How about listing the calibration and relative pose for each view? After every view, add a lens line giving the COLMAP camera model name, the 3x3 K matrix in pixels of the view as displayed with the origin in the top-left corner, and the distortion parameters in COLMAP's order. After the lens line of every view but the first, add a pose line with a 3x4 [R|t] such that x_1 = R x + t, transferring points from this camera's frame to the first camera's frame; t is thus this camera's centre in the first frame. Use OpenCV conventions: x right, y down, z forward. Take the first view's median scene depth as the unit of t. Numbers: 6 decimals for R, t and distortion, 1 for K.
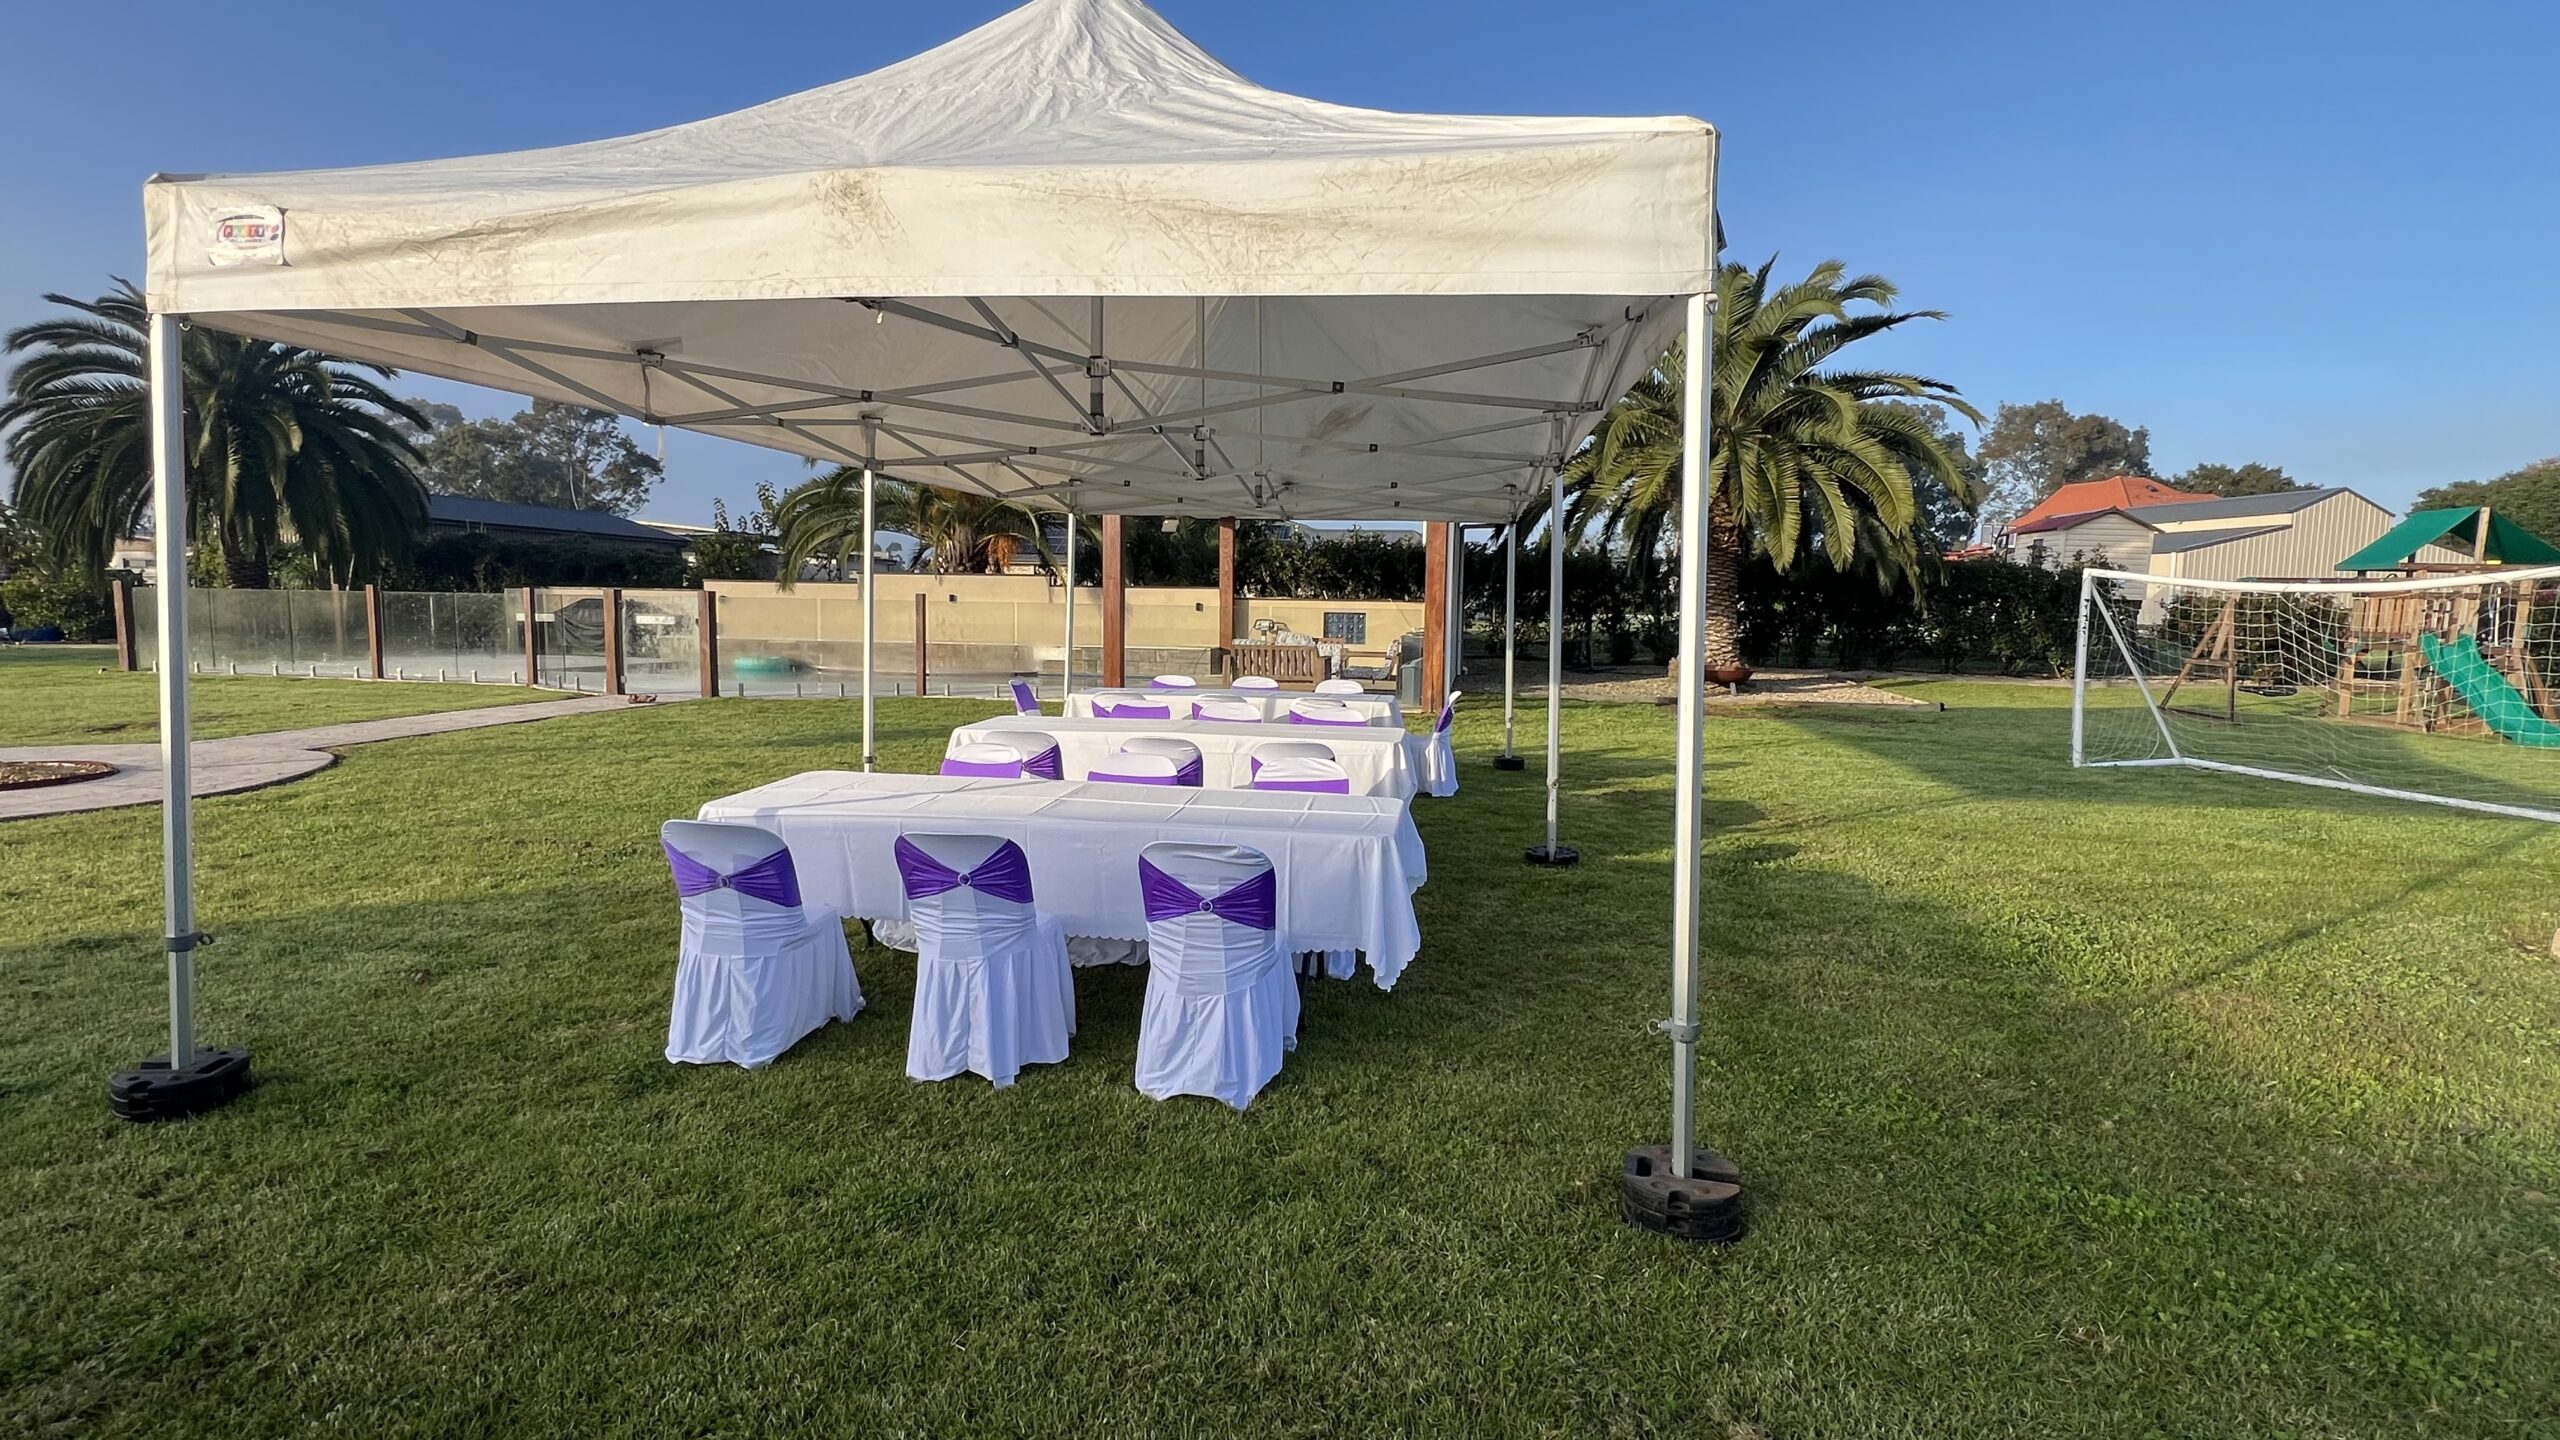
lens RADIAL K [[1200.2, 0, 1277.1], [0, 1200.2, 734.5], [0, 0, 1]] dist [-0.003470, 0.001607]
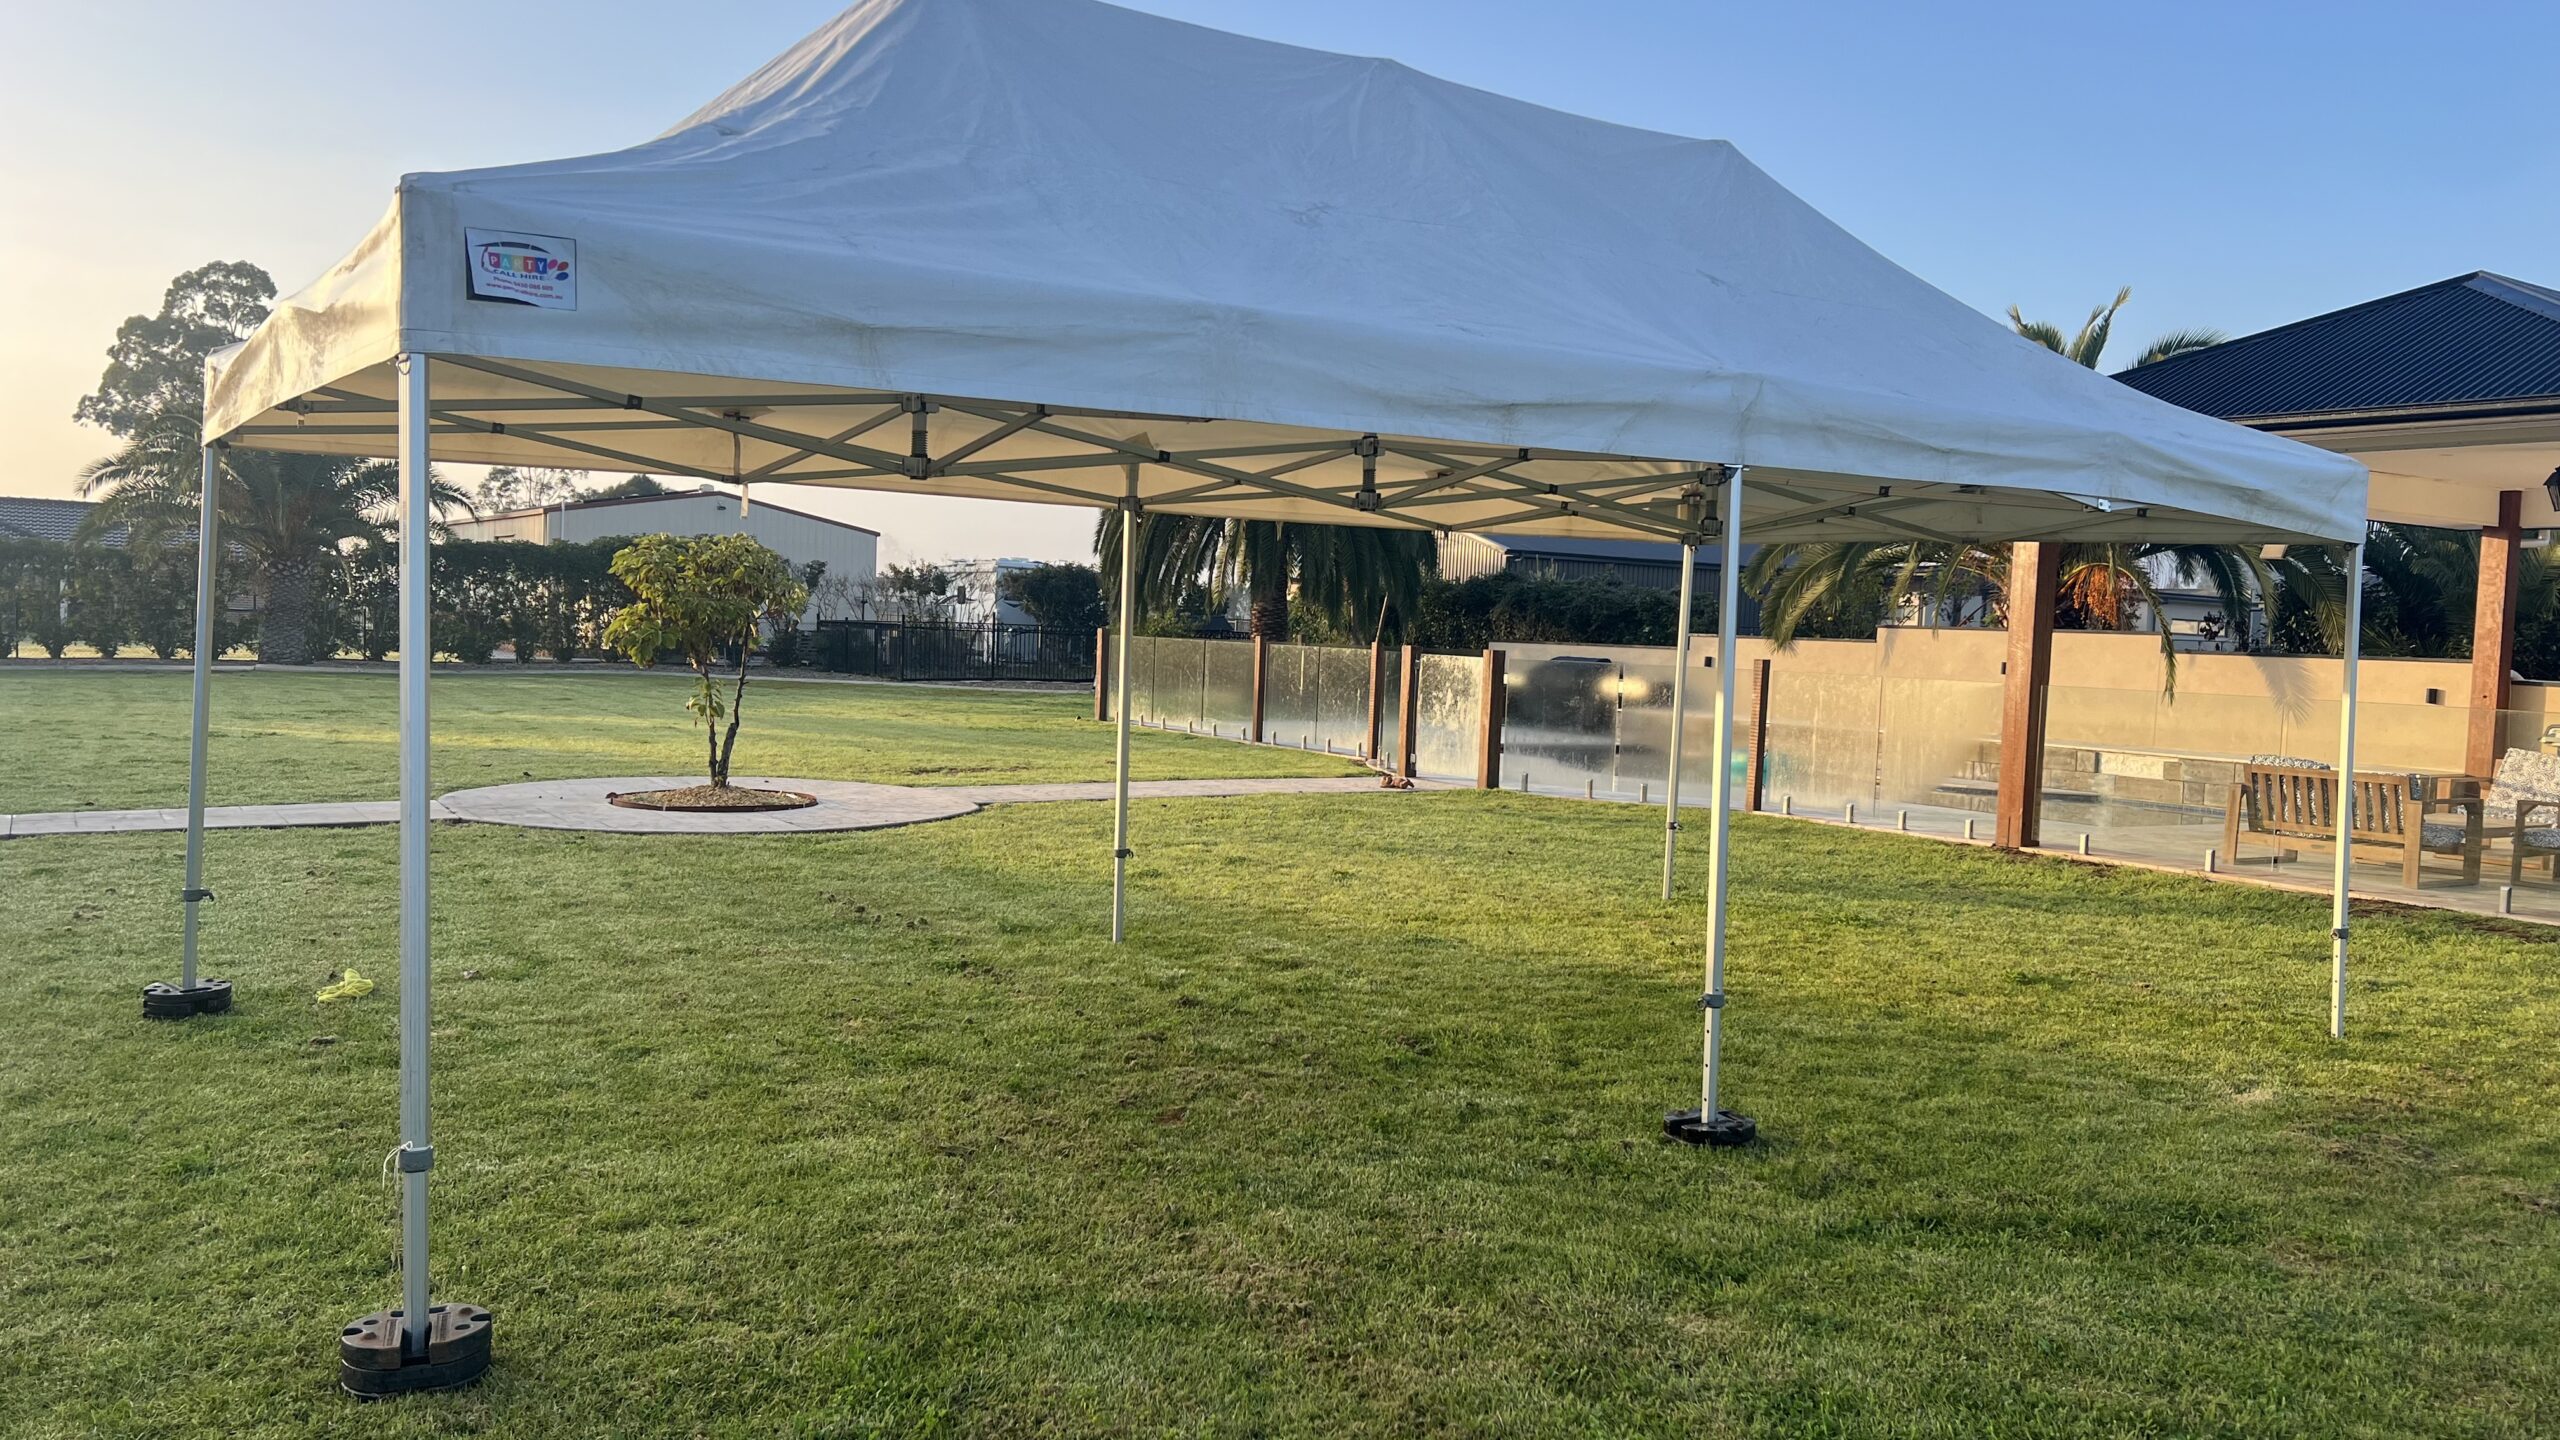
lens RADIAL K [[1913.3, 0, 1286.0], [0, 1913.3, 726.6], [0, 0, 1]] dist [0.061411, -0.075537]
pose [[0.673144, 0.048638, -0.737911, 0.412091], [-0.107276, 0.993702, -0.032363, -0.021287], [0.731689, 0.100945, 0.674122, 0.107907]]
